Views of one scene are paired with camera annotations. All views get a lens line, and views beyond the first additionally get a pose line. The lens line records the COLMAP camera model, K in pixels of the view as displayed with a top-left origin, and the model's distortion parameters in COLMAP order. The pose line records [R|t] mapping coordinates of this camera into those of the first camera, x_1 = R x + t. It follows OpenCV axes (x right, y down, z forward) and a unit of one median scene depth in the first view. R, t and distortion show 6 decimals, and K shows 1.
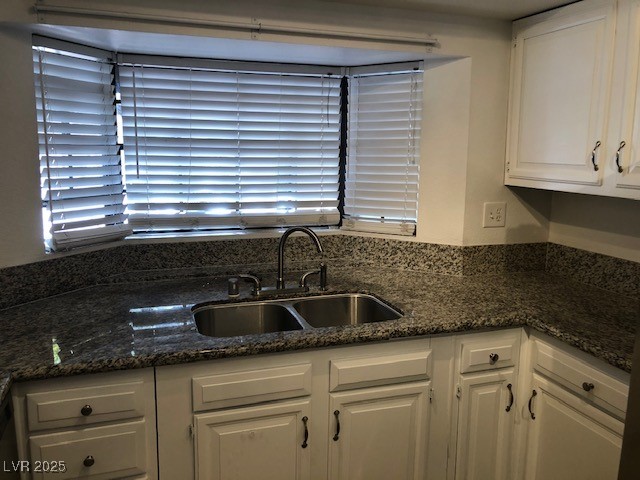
lens RADIAL K [[535.7, 0, 321.5], [0, 535.7, 238.7], [0, 0, 1]] dist [0.032679, -0.036567]
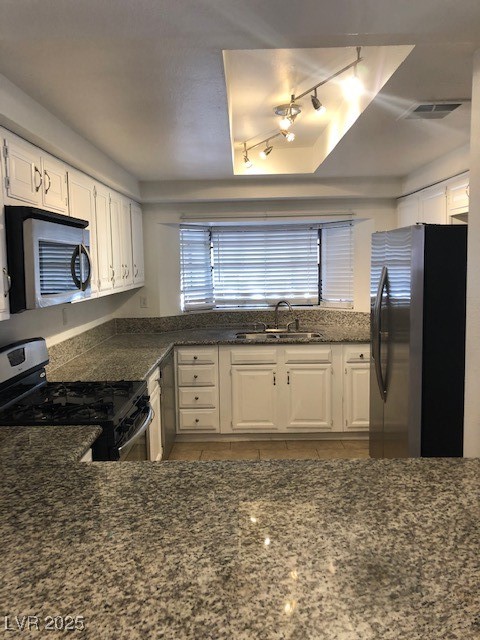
lens RADIAL K [[535.7, 0, 238.1], [0, 535.7, 321.8], [0, 0, 1]] dist [0.032679, -0.036567]
pose [[0.943988, 0.003511, -0.329960, 0.461660], [-0.022467, 0.998307, -0.053654, 0.170316], [0.329213, 0.058062, 0.942469, -1.044791]]
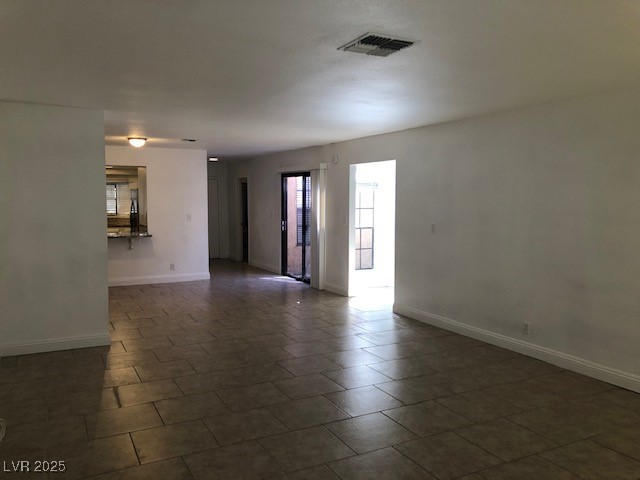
lens RADIAL K [[535.7, 0, 334.0], [0, 535.7, 250.2], [0, 0, 1]] dist [0.032679, -0.036567]
pose [[0.986608, -0.029655, 0.160389, 1.341631], [0.040986, 0.996856, -0.067810, 0.787496], [-0.157873, 0.073475, 0.984722, -4.550731]]
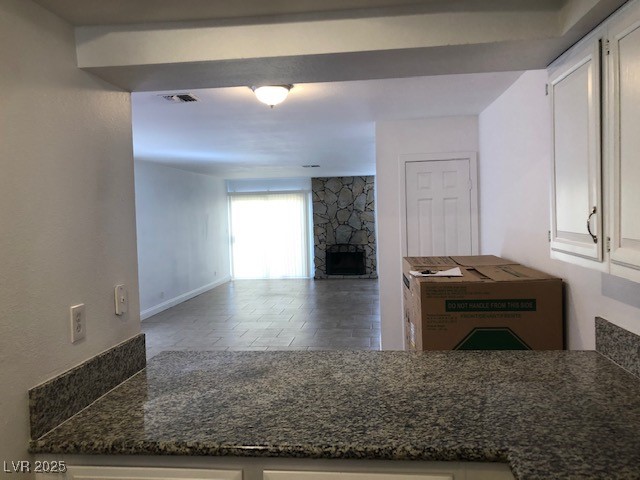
lens RADIAL K [[542.0, 0, 321.6], [0, 542.0, 234.7], [0, 0, 1]] dist [0.005836, 0.003820]
pose [[-0.910237, -0.005695, 0.414050, -0.052560], [0.084094, 0.976527, 0.198301, -0.039509], [-0.405460, 0.215320, -0.888392, 0.132666]]
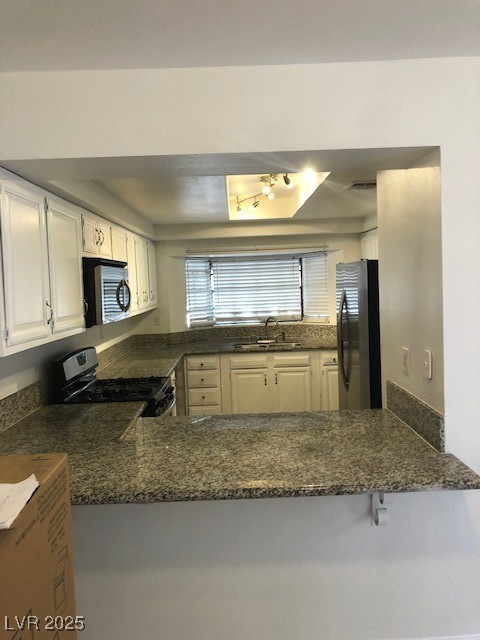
lens RADIAL K [[535.7, 0, 242.1], [0, 535.7, 318.9], [0, 0, 1]] dist [0.032679, -0.036567]
pose [[0.949294, -0.030317, -0.312924, 0.601410], [0.000402, 0.995456, -0.095225, 0.222019], [0.314389, 0.090271, 0.944992, -1.471936]]
